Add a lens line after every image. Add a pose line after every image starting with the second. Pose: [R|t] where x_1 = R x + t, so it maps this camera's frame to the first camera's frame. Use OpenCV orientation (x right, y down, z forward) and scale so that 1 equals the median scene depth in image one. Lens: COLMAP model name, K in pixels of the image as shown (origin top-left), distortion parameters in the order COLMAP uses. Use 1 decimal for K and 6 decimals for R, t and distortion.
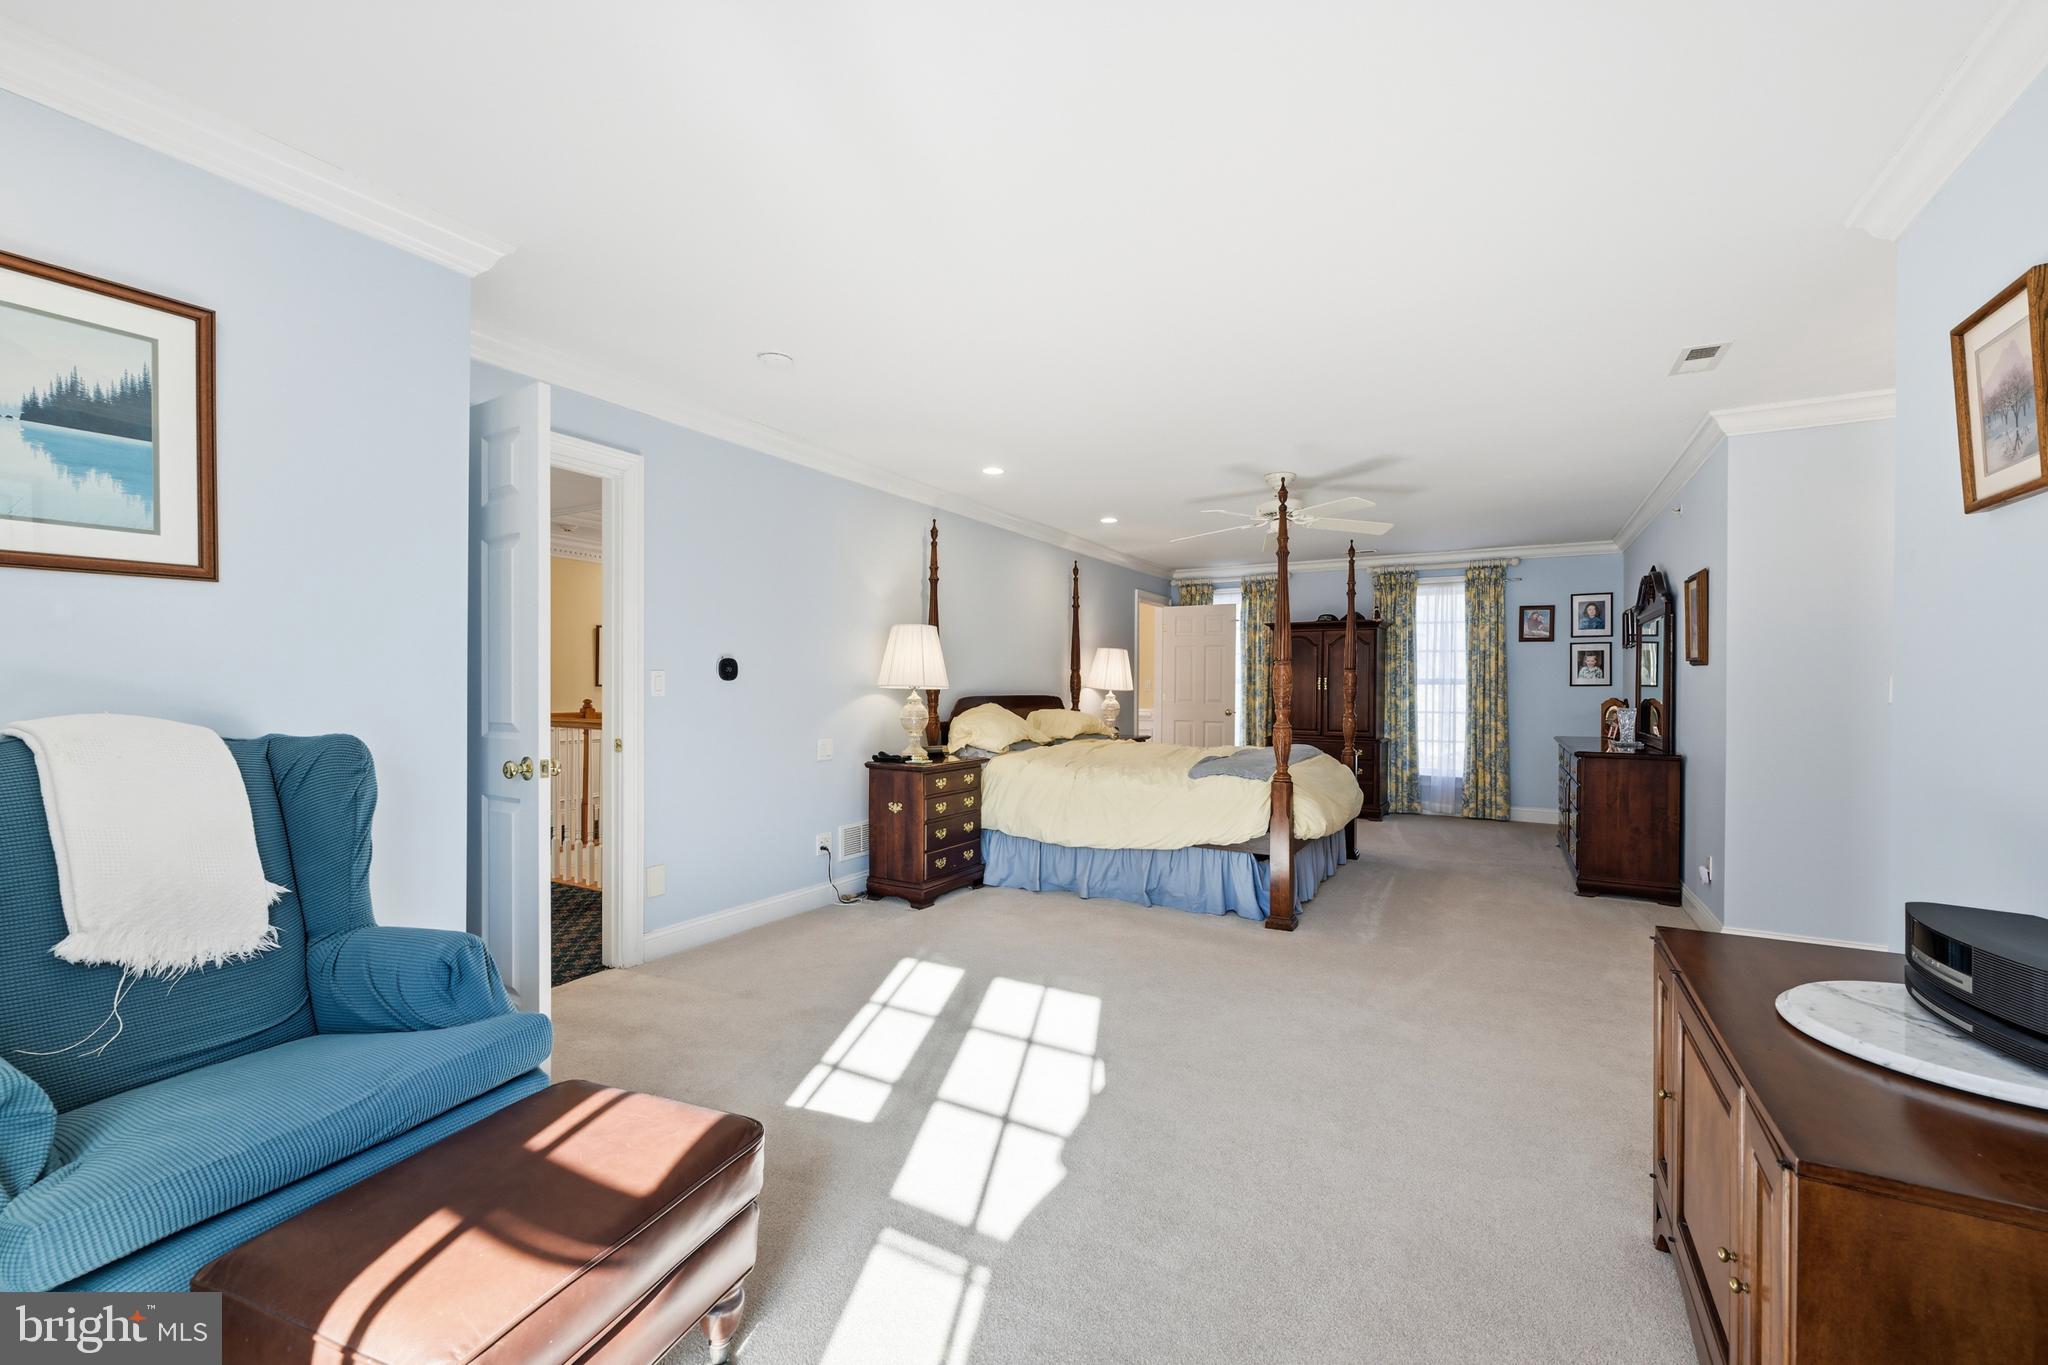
lens RADIAL K [[818.3, 0, 1028.4], [0, 818.3, 687.9], [0, 0, 1]] dist [-0.001666, 0.000189]
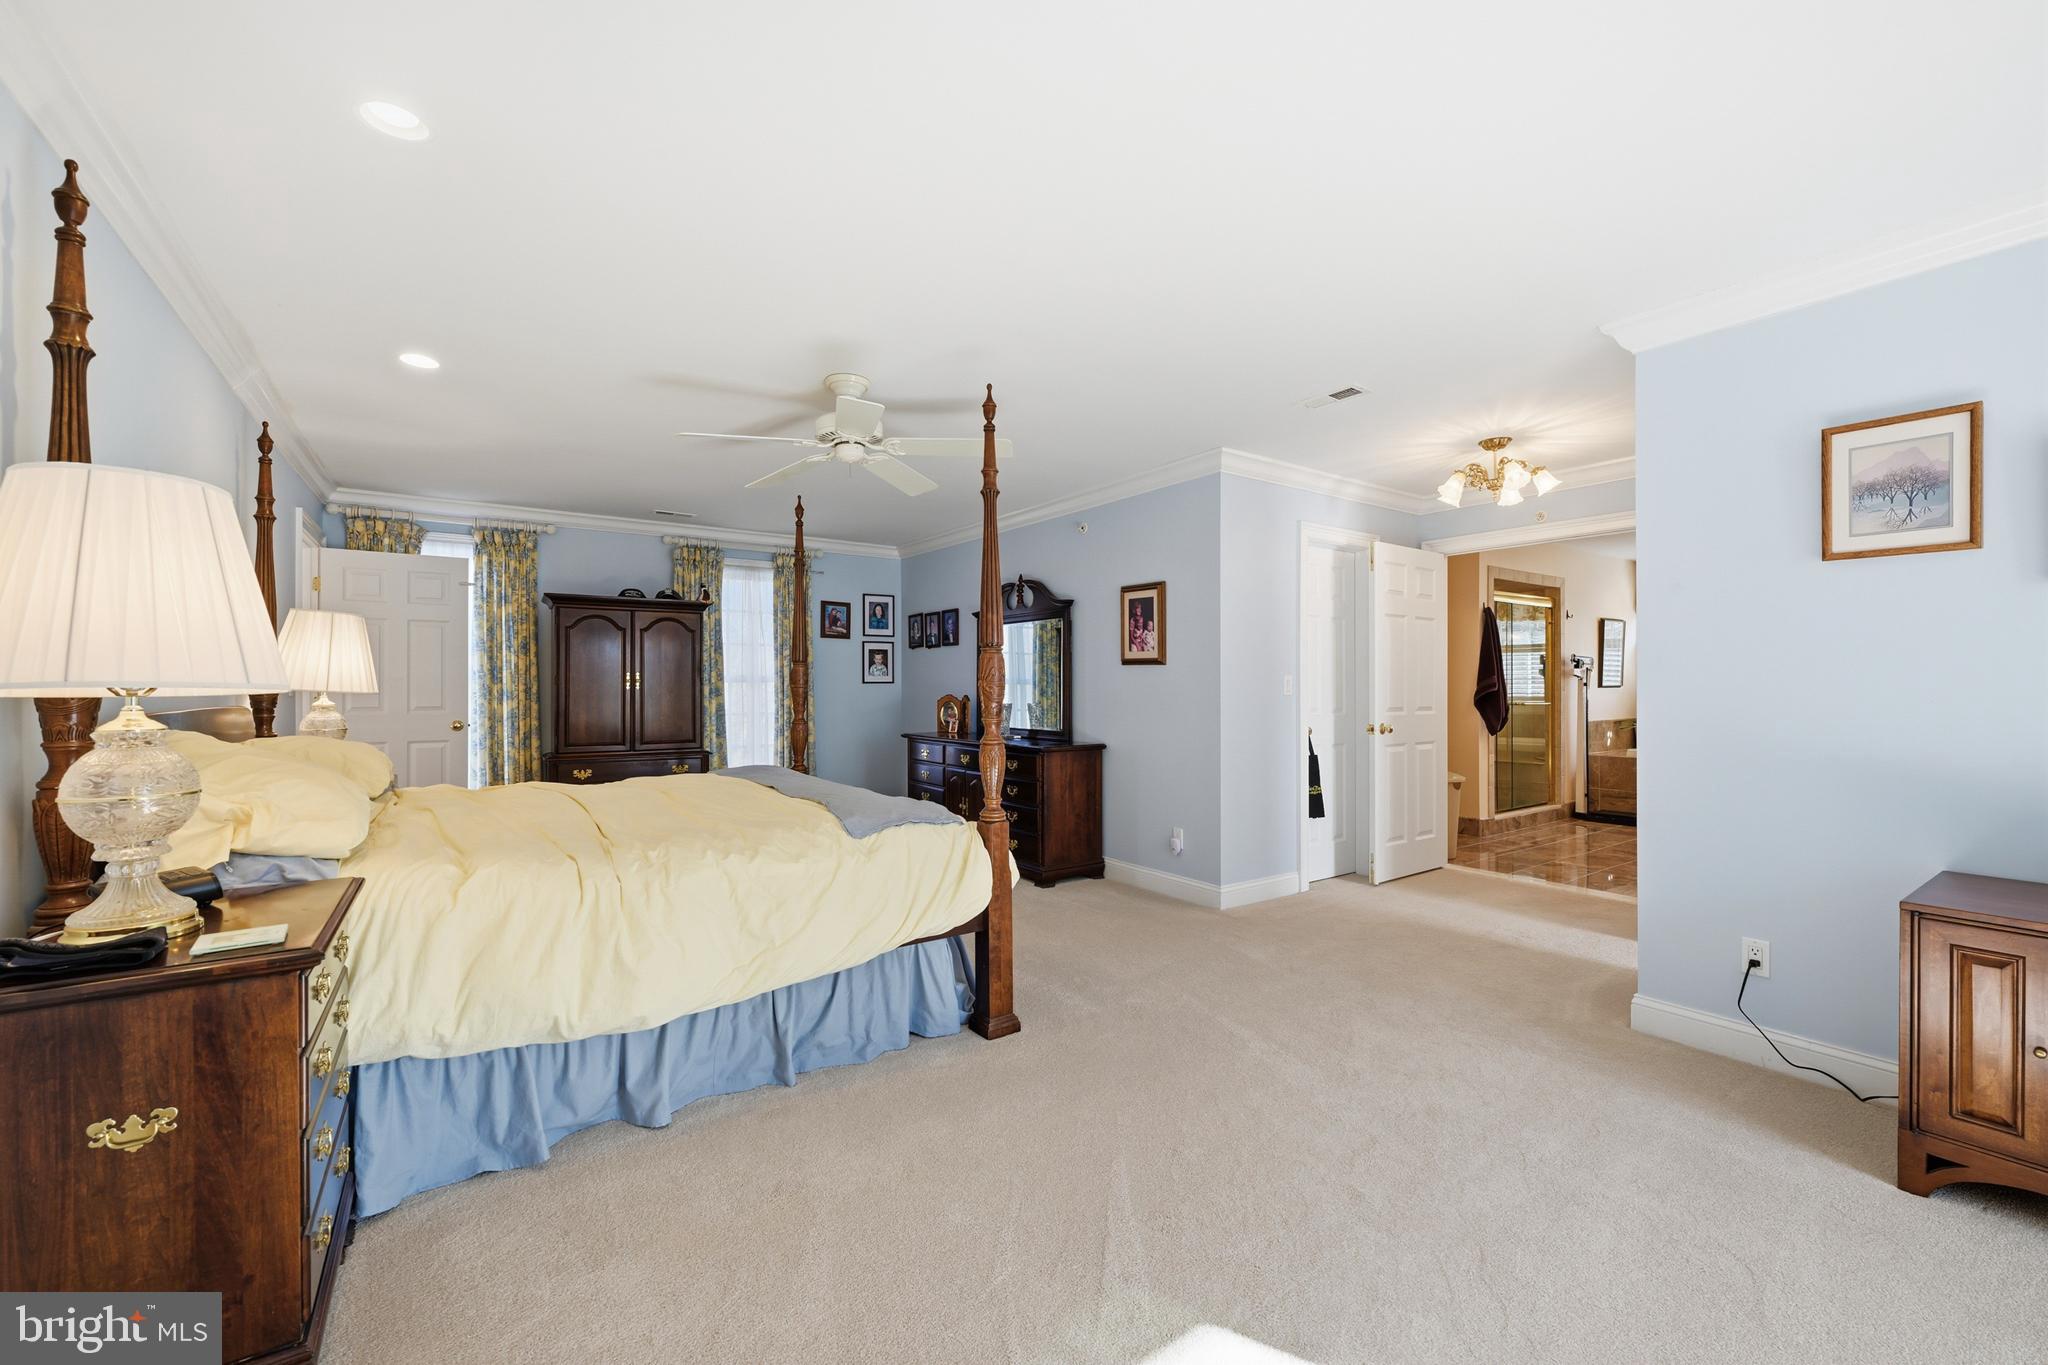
lens RADIAL K [[818.3, 0, 1019.8], [0, 818.3, 684.2], [0, 0, 1]] dist [-0.001666, 0.000189]
pose [[0.428352, -0.002783, 0.903608, -0.168682], [0.004912, 0.999988, 0.000752, -0.001106], [-0.903599, 0.004117, 0.428360, 0.368804]]
